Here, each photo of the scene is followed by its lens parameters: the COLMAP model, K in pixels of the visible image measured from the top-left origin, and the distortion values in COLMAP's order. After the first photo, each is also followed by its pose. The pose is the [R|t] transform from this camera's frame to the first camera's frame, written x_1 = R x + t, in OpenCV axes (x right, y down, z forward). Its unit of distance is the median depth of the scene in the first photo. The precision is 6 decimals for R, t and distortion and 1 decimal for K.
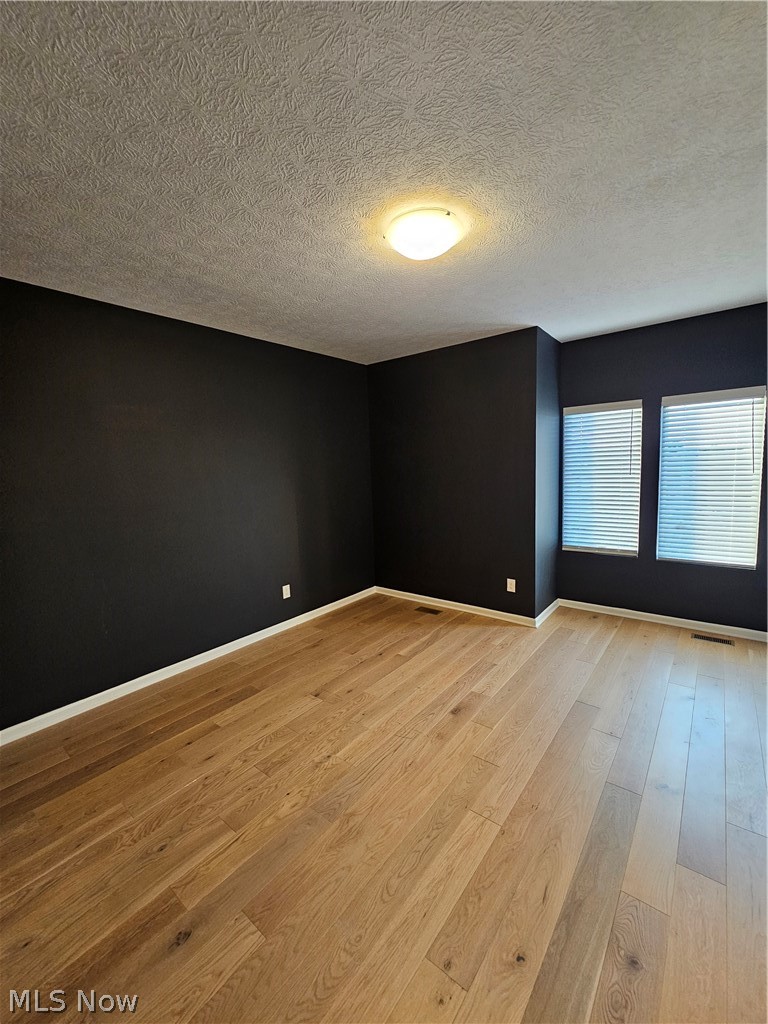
lens RADIAL K [[415.8, 0, 389.3], [0, 415.8, 516.2], [0, 0, 1]] dist [-0.000765, -0.000571]
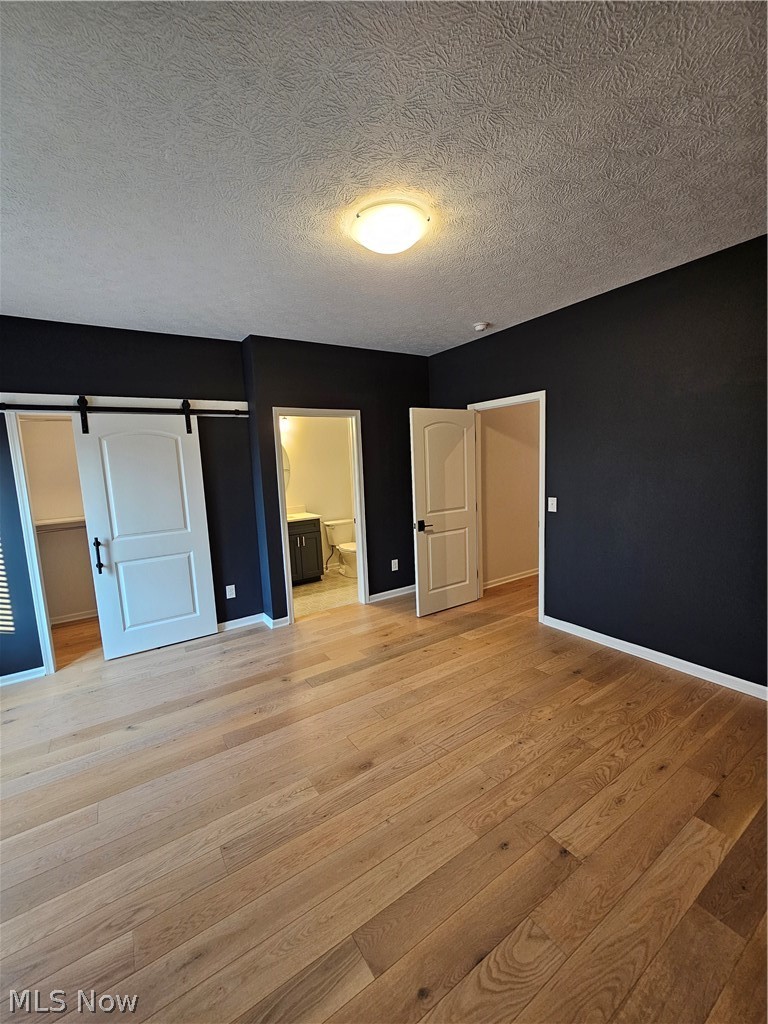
lens RADIAL K [[415.8, 0, 382.9], [0, 415.8, 512.2], [0, 0, 1]] dist [-0.000765, -0.000571]
pose [[-0.943368, 0.040397, 0.329280, -0.145309], [0.120338, 0.966625, 0.226175, -0.173711], [-0.309153, 0.252991, -0.916744, 1.465464]]
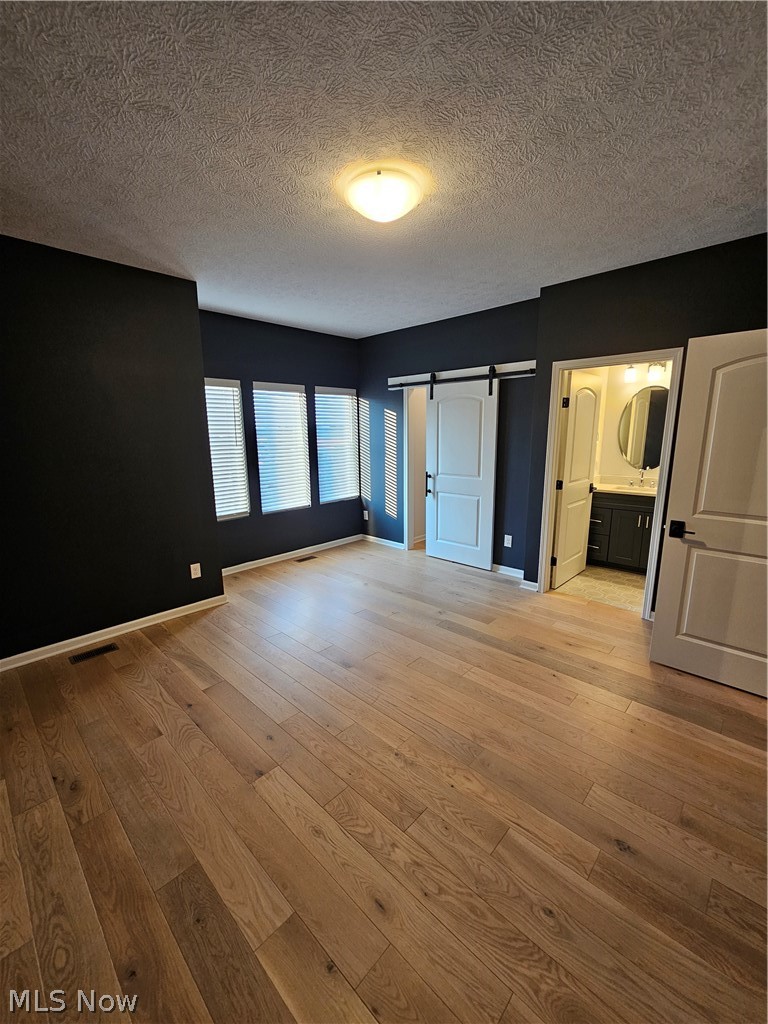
lens RADIAL K [[415.8, 0, 377.6], [0, 415.8, 513.4], [0, 0, 1]] dist [-0.000765, -0.000571]
pose [[0.104109, -0.158978, 0.981778, -0.732111], [0.131164, 0.980715, 0.144897, -0.045968], [-0.985879, 0.113688, 0.122953, 0.682142]]
